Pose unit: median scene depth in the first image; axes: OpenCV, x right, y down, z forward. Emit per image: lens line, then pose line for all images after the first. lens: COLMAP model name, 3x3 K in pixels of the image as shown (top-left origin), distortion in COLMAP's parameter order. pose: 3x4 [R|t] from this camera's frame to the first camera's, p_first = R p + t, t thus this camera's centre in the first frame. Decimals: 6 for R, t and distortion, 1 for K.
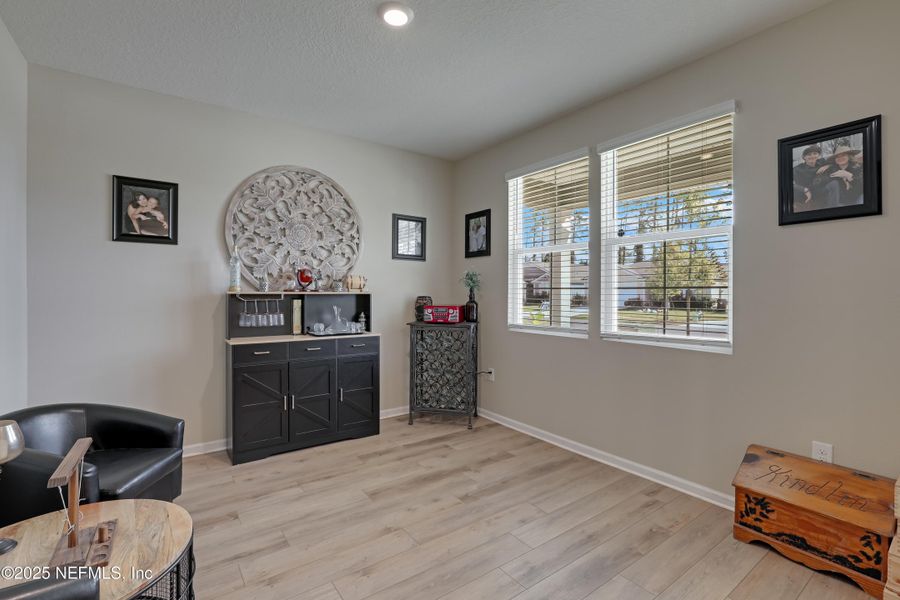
lens RADIAL K [[412.3, 0, 448.3], [0, 412.3, 294.1], [0, 0, 1]] dist [-0.017922, 0.003425]
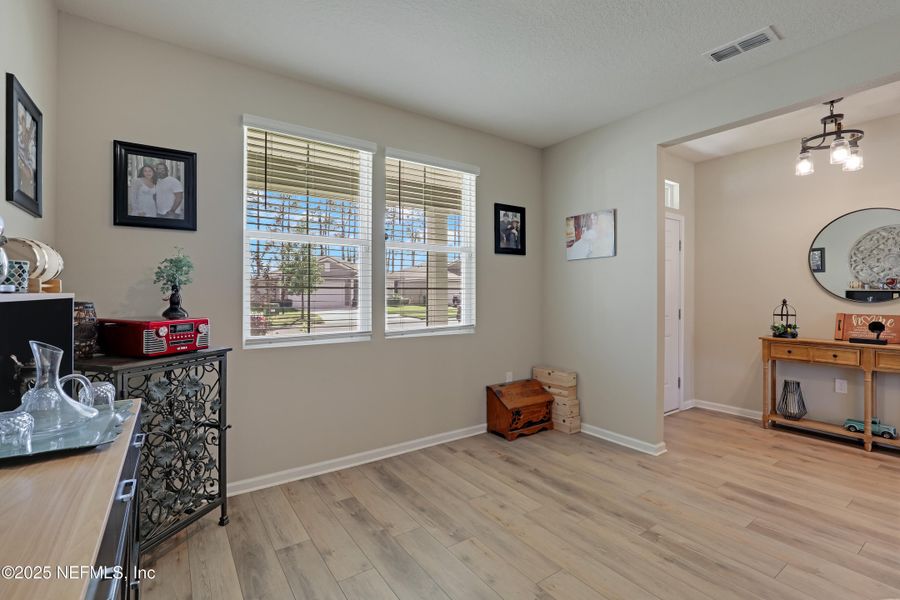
lens RADIAL K [[412.3, 0, 448.5], [0, 412.3, 296.4], [0, 0, 1]] dist [-0.017922, 0.003425]
pose [[0.013993, -0.007334, 0.999875, -0.704590], [0.007597, 0.999945, 0.007228, -0.000565], [-0.999873, 0.007495, 0.014048, 0.896377]]
